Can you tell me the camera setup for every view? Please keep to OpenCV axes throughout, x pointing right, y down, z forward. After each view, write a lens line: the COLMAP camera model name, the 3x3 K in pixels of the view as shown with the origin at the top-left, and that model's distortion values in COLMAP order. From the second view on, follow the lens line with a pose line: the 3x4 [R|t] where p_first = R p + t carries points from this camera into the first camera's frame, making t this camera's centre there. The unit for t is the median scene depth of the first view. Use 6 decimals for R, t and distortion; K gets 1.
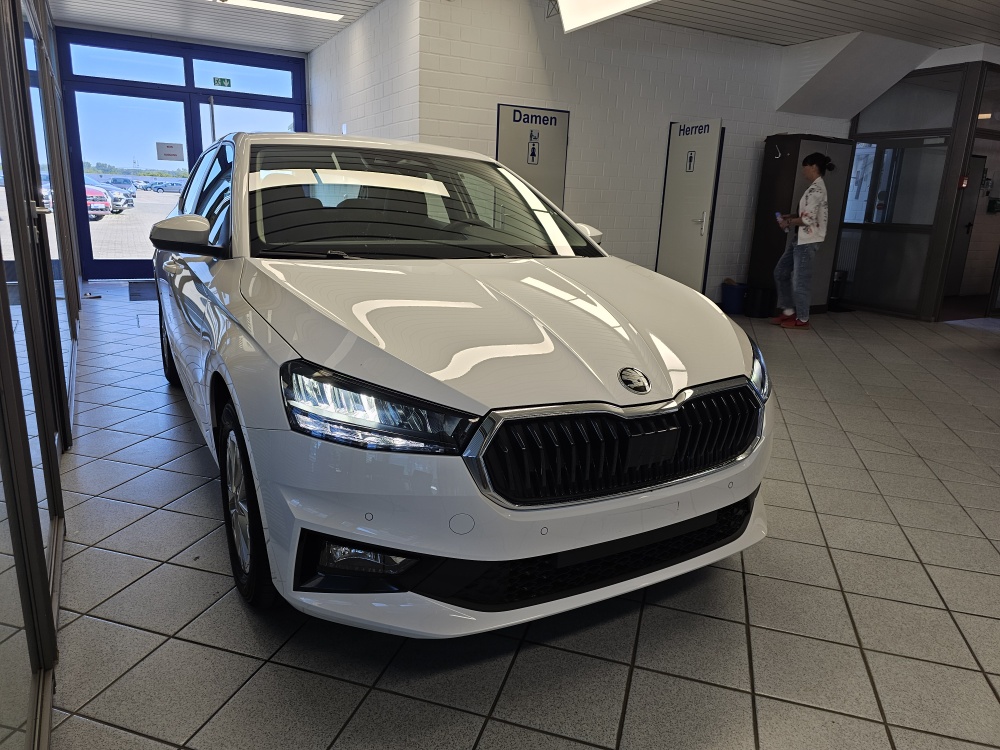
lens RADIAL K [[679.3, 0, 505.9], [0, 679.3, 375.0], [0, 0, 1]] dist [0.060245, -0.053696]
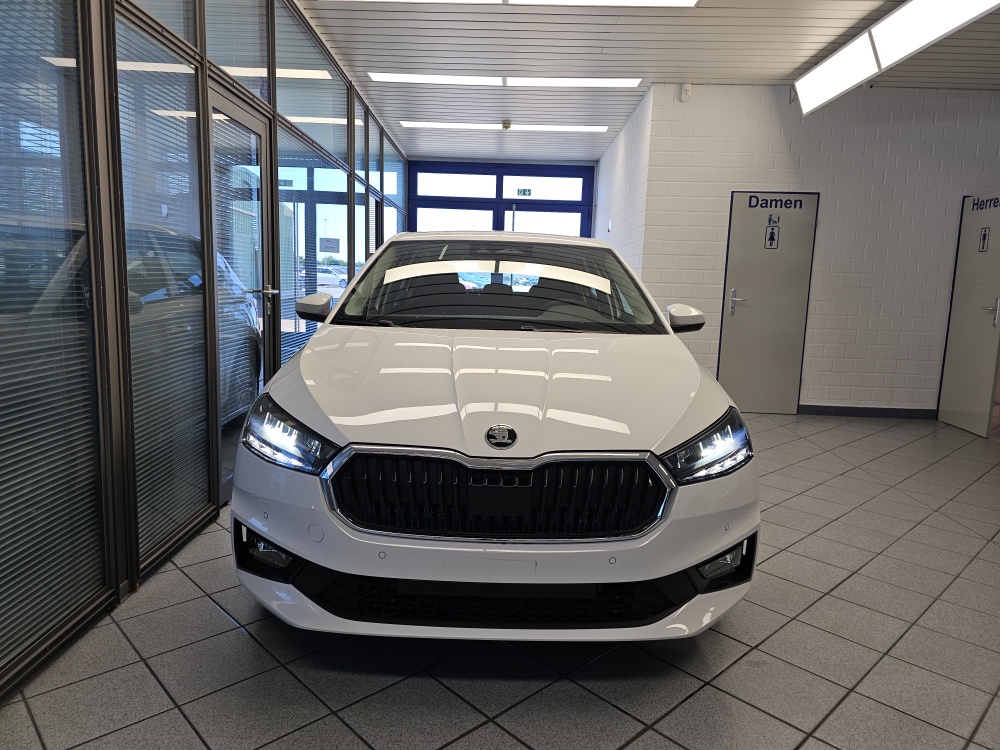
lens RADIAL K [[679.3, 0, 497.0], [0, 679.3, 376.7], [0, 0, 1]] dist [0.060245, -0.053696]
pose [[0.870058, 0.059782, -0.489312, 0.186712], [-0.121015, 0.988147, -0.094453, 0.004308], [0.477865, 0.141393, 0.866979, 0.013357]]
